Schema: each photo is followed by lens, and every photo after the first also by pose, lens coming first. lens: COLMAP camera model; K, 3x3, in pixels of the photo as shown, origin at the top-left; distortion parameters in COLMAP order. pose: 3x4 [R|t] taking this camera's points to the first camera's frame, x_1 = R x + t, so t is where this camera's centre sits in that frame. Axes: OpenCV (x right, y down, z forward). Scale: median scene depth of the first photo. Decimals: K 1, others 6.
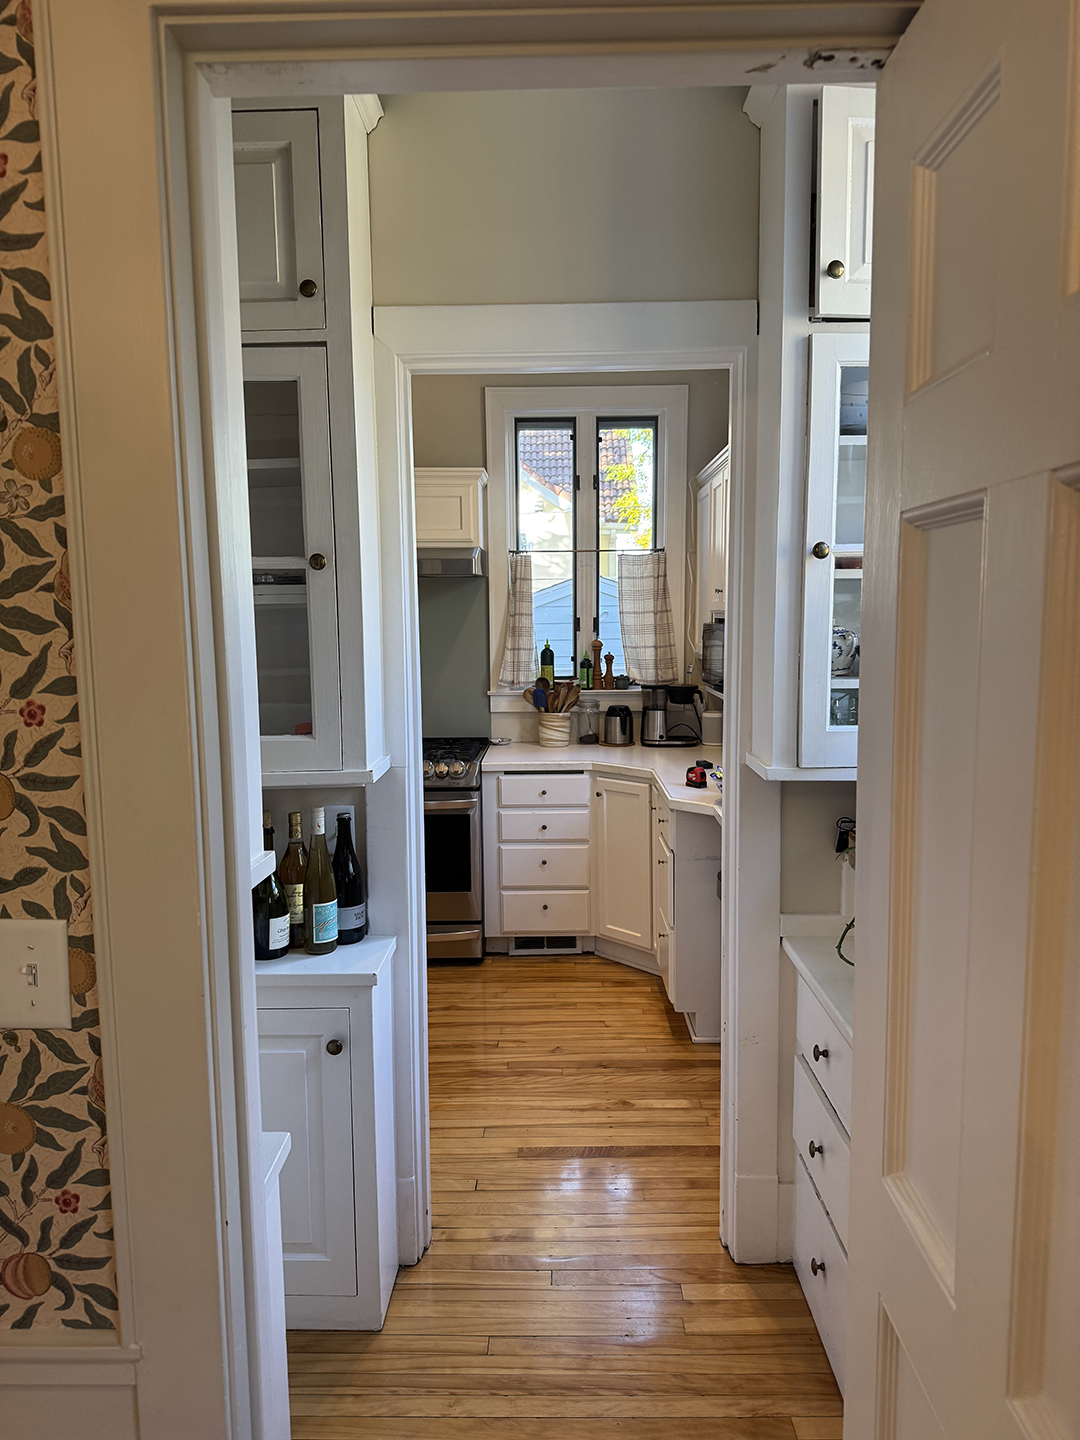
lens RADIAL K [[1073.2, 0, 539.6], [0, 1073.2, 749.2], [0, 0, 1]] dist [0.002544, -0.000354]
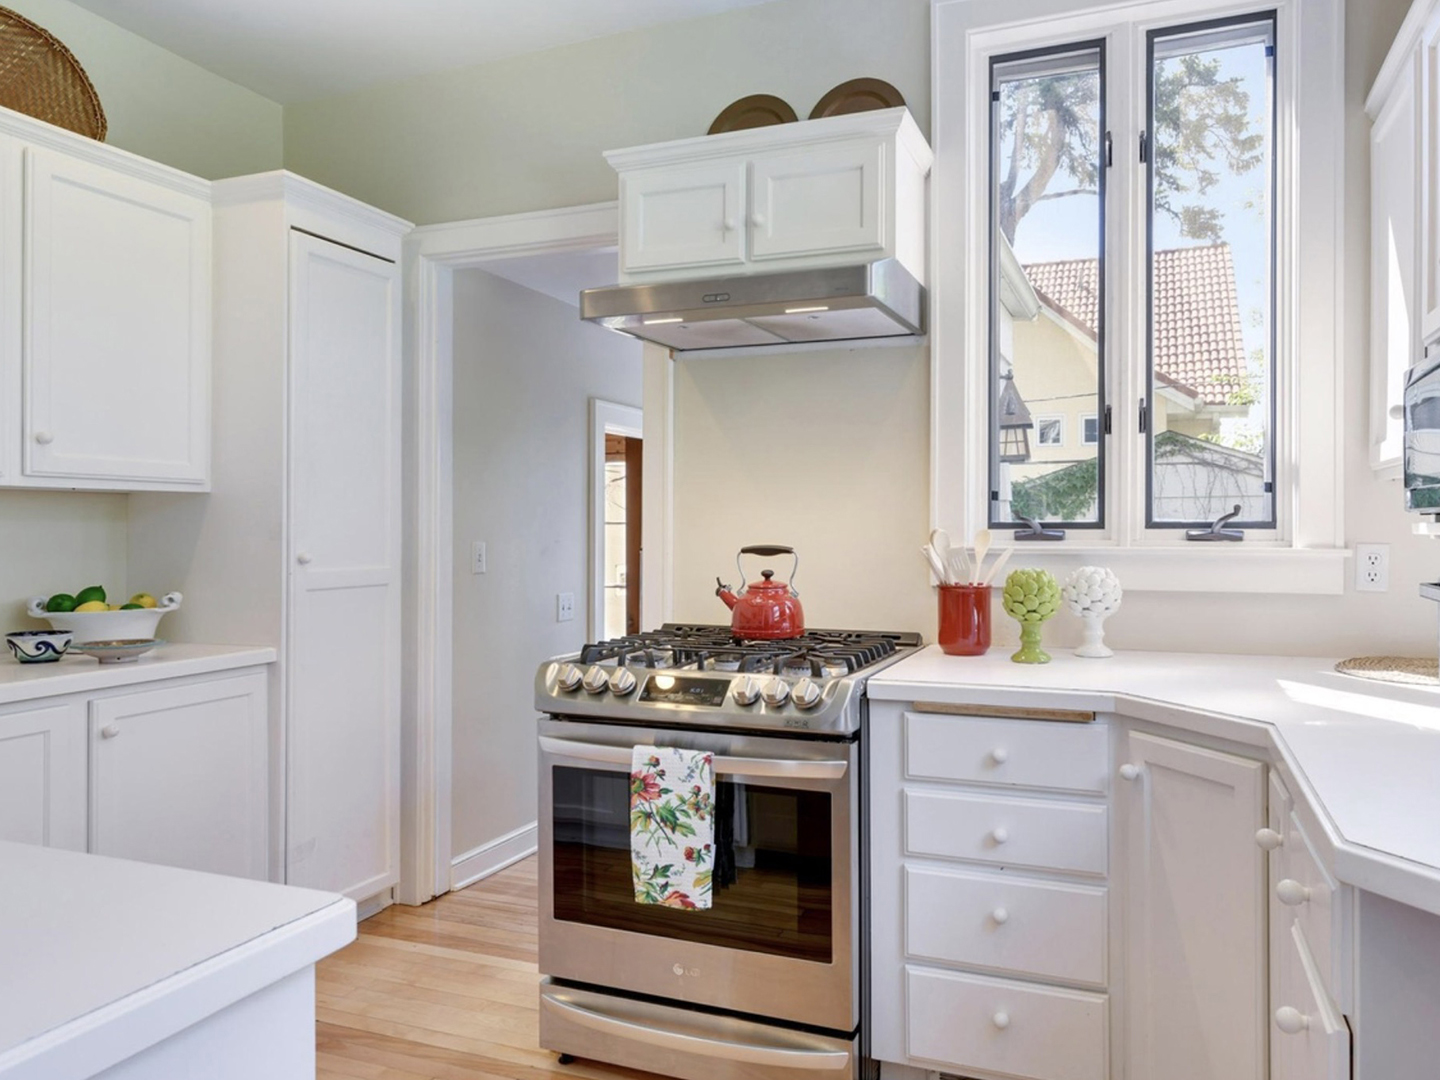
lens RADIAL K [[1073.2, 0, 720.0], [0, 1073.2, 540.0], [0, 0, 1]] dist [0.002544, -0.000354]
pose [[0.932189, 0.013542, -0.361718, 0.056029], [-0.061198, 0.990811, -0.120619, 0.012018], [0.356761, 0.134576, 0.924452, 0.535368]]
